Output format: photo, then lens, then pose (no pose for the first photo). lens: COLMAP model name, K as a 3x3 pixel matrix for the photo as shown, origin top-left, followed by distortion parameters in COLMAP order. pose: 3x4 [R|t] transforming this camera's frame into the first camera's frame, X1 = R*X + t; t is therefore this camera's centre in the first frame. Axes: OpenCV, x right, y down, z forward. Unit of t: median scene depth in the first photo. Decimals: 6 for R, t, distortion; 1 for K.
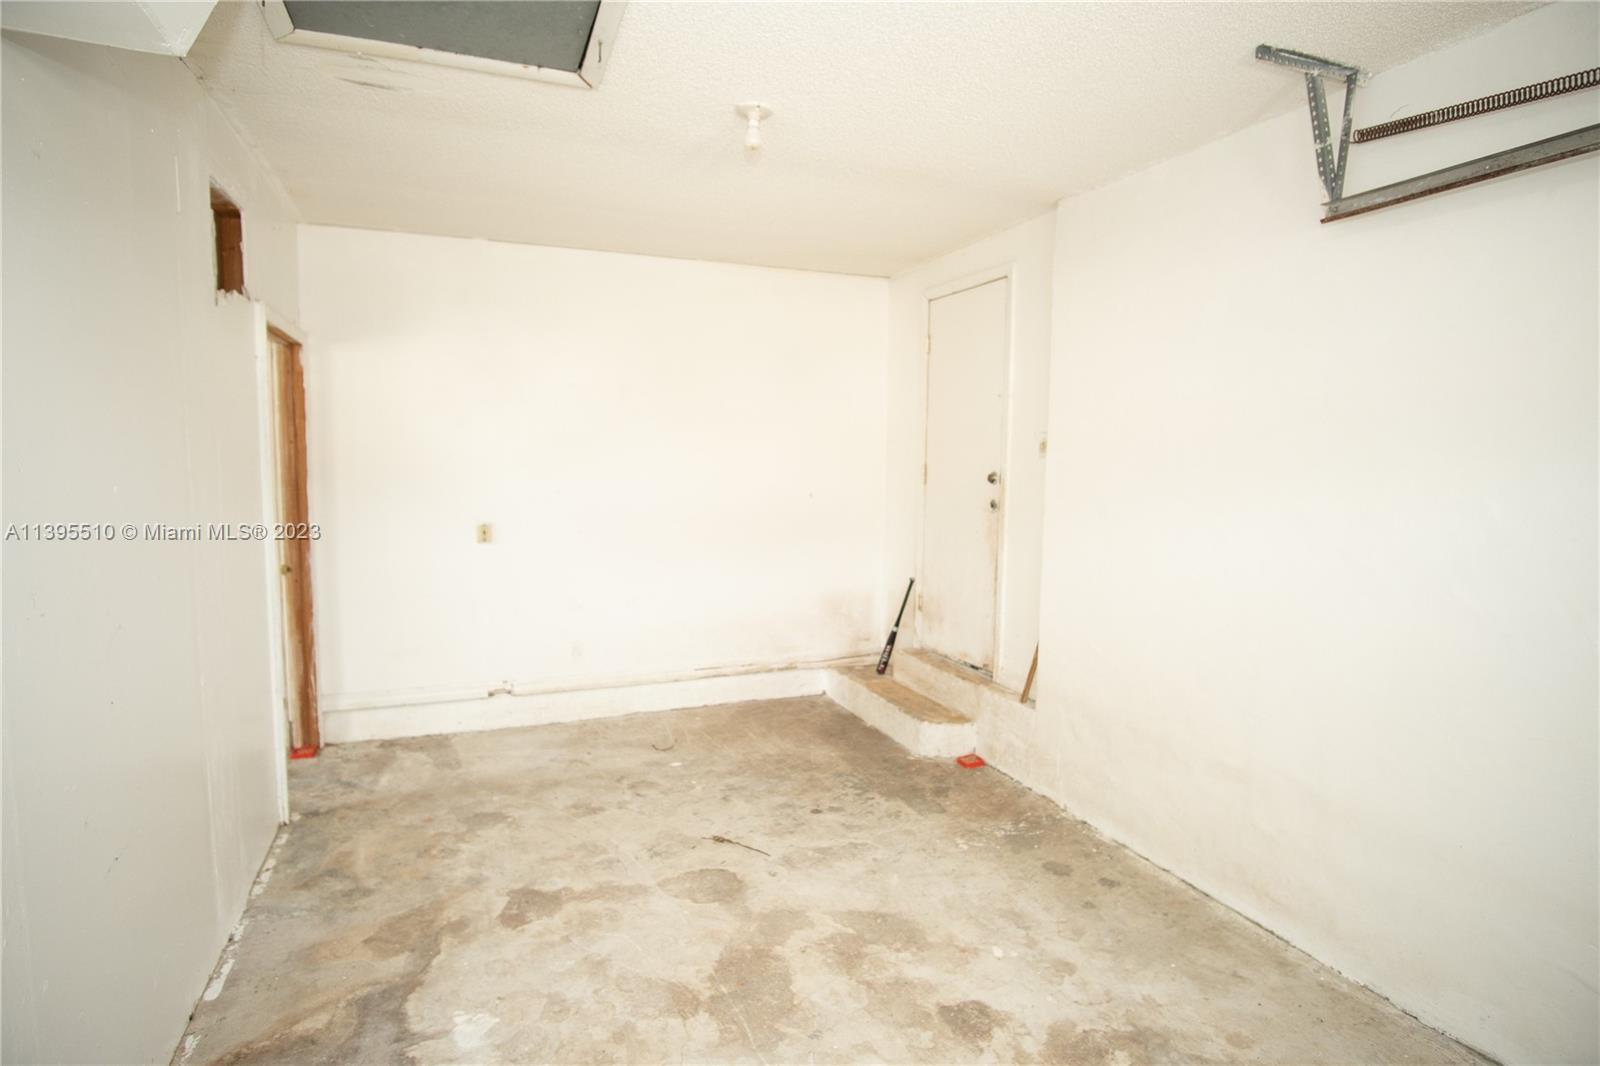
lens RADIAL K [[851.8, 0, 797.6], [0, 851.8, 533.2], [0, 0, 1]] dist [-0.035307, 0.010066]
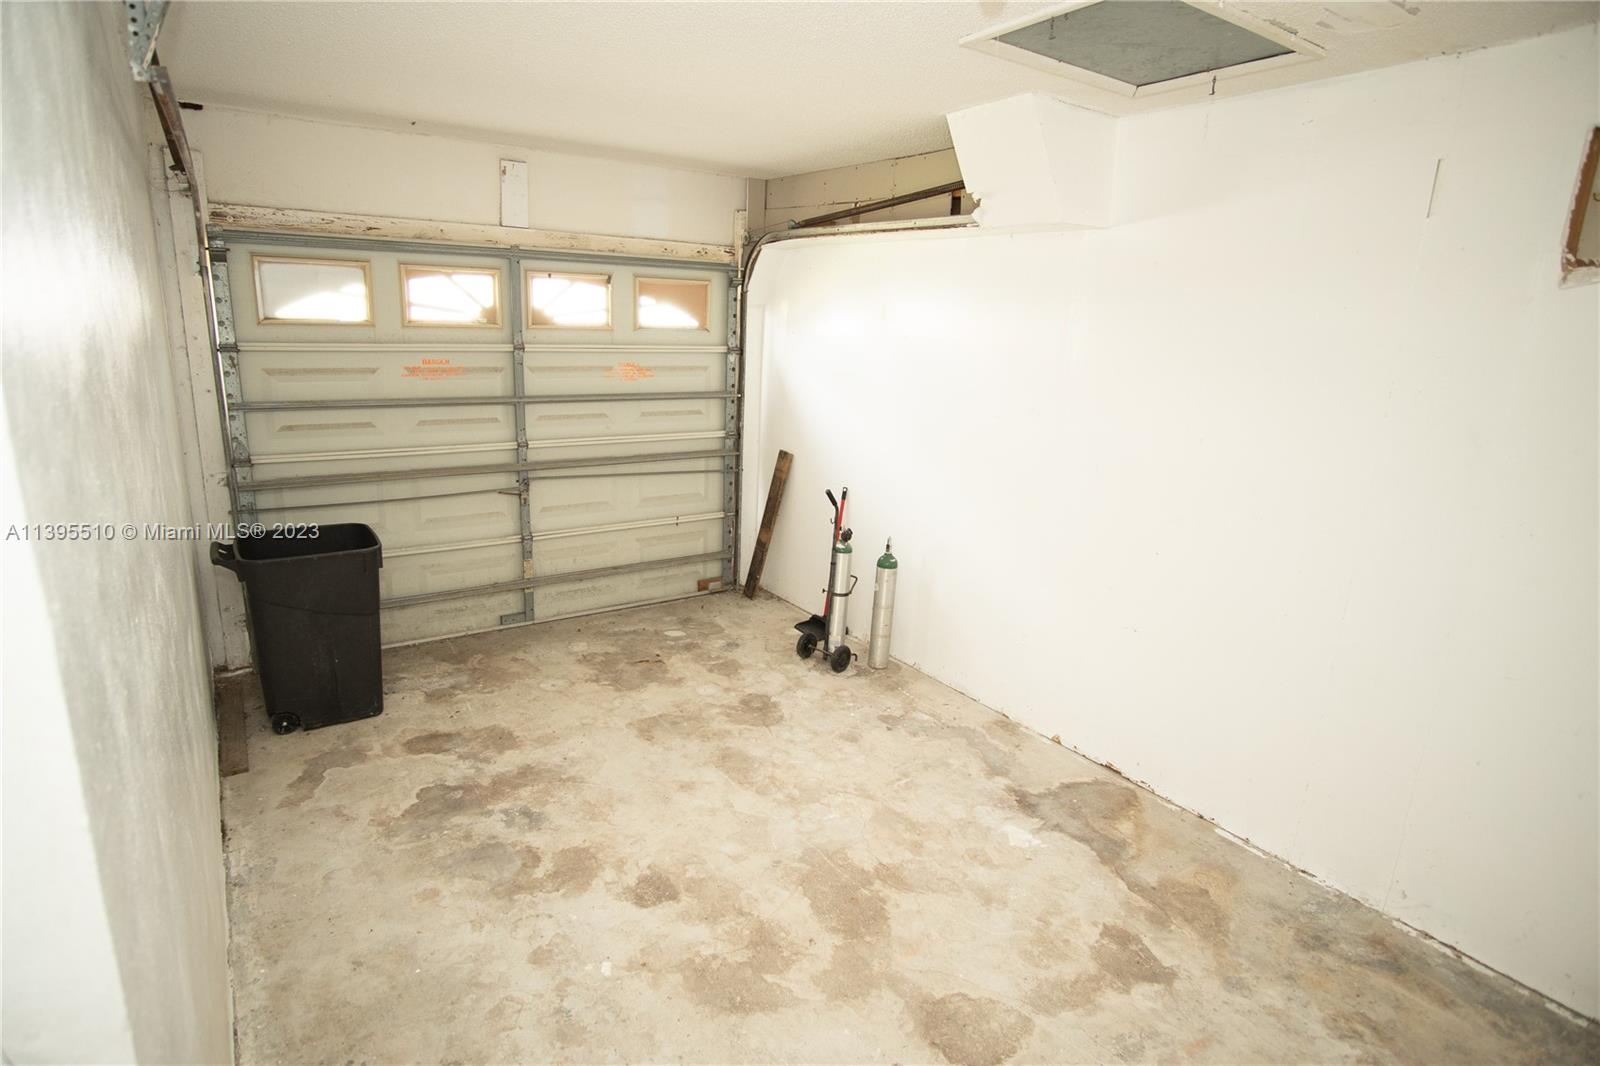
lens RADIAL K [[851.8, 0, 797.6], [0, 851.8, 533.2], [0, 0, 1]] dist [-0.035307, 0.010066]
pose [[-0.973934, 0.004040, -0.226795, 0.242609], [-0.073983, 0.939506, 0.334447, -0.272689], [0.214426, 0.342508, -0.914718, 1.735507]]
